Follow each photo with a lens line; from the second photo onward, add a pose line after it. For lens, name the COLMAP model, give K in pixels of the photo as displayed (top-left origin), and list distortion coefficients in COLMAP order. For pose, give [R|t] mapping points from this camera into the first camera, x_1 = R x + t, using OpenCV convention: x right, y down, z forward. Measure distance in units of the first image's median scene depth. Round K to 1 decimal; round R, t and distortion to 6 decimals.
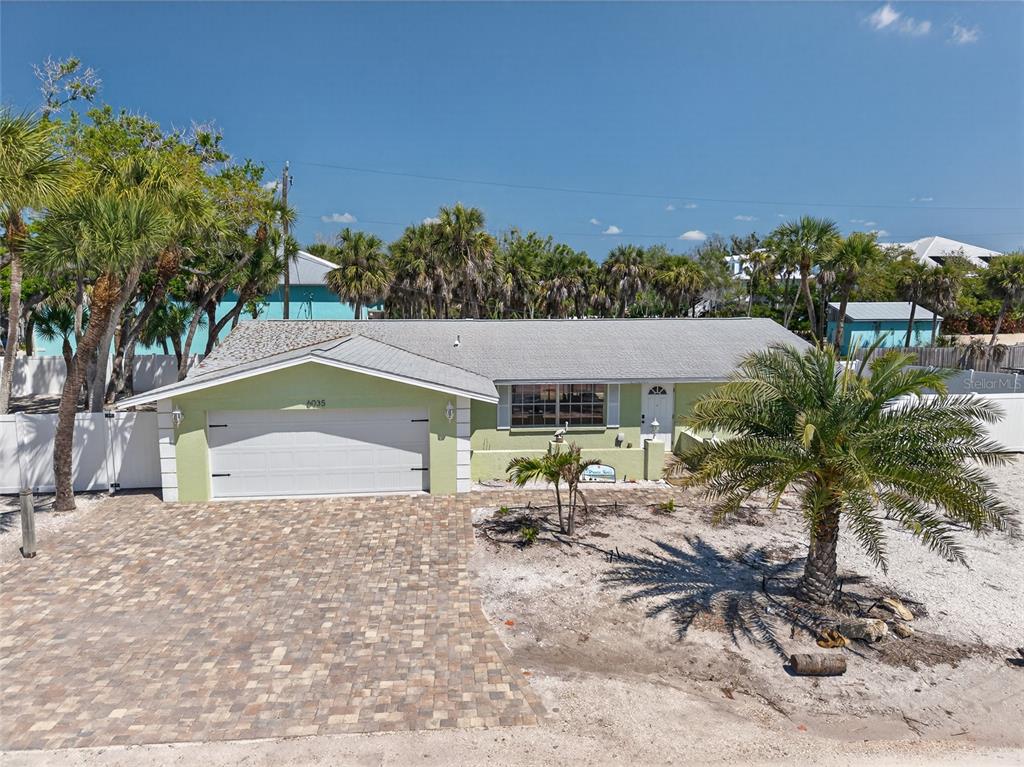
lens RADIAL K [[684.9, 0, 512.0], [0, 684.9, 383.5], [0, 0, 1]] dist [0.038124, -0.036244]
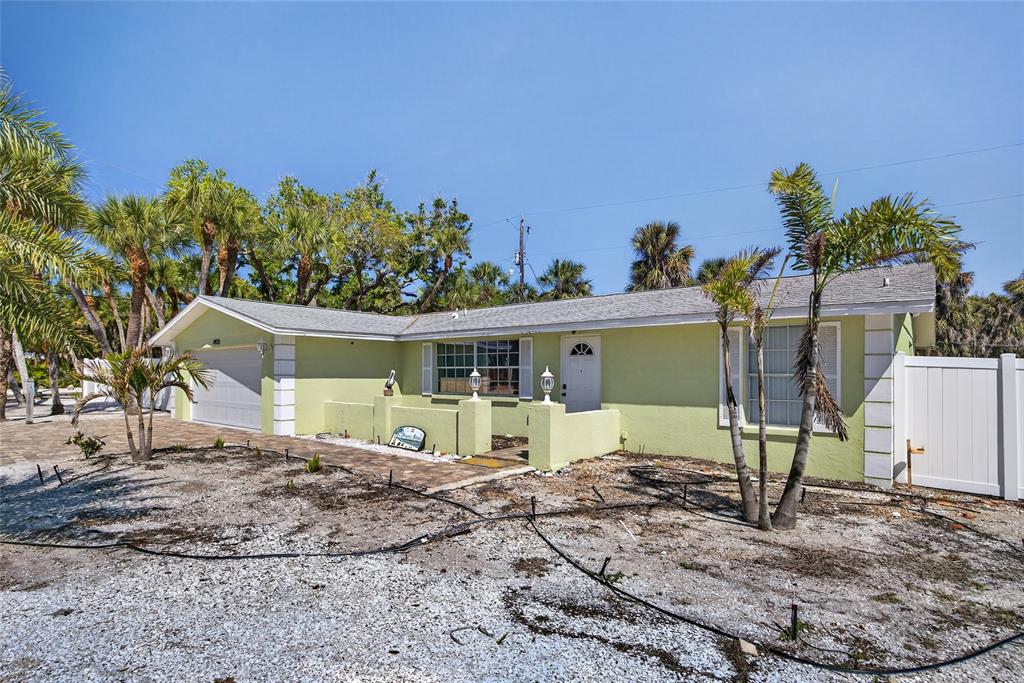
lens RADIAL K [[527.1, 0, 511.7], [0, 527.1, 371.8], [0, 0, 1]] dist [-0.022452, 0.000065]
pose [[0.703733, -0.000104, -0.710465, 0.690107], [-0.099865, 0.990057, -0.099063, 0.117870], [0.703411, 0.140664, 0.696726, 0.743149]]
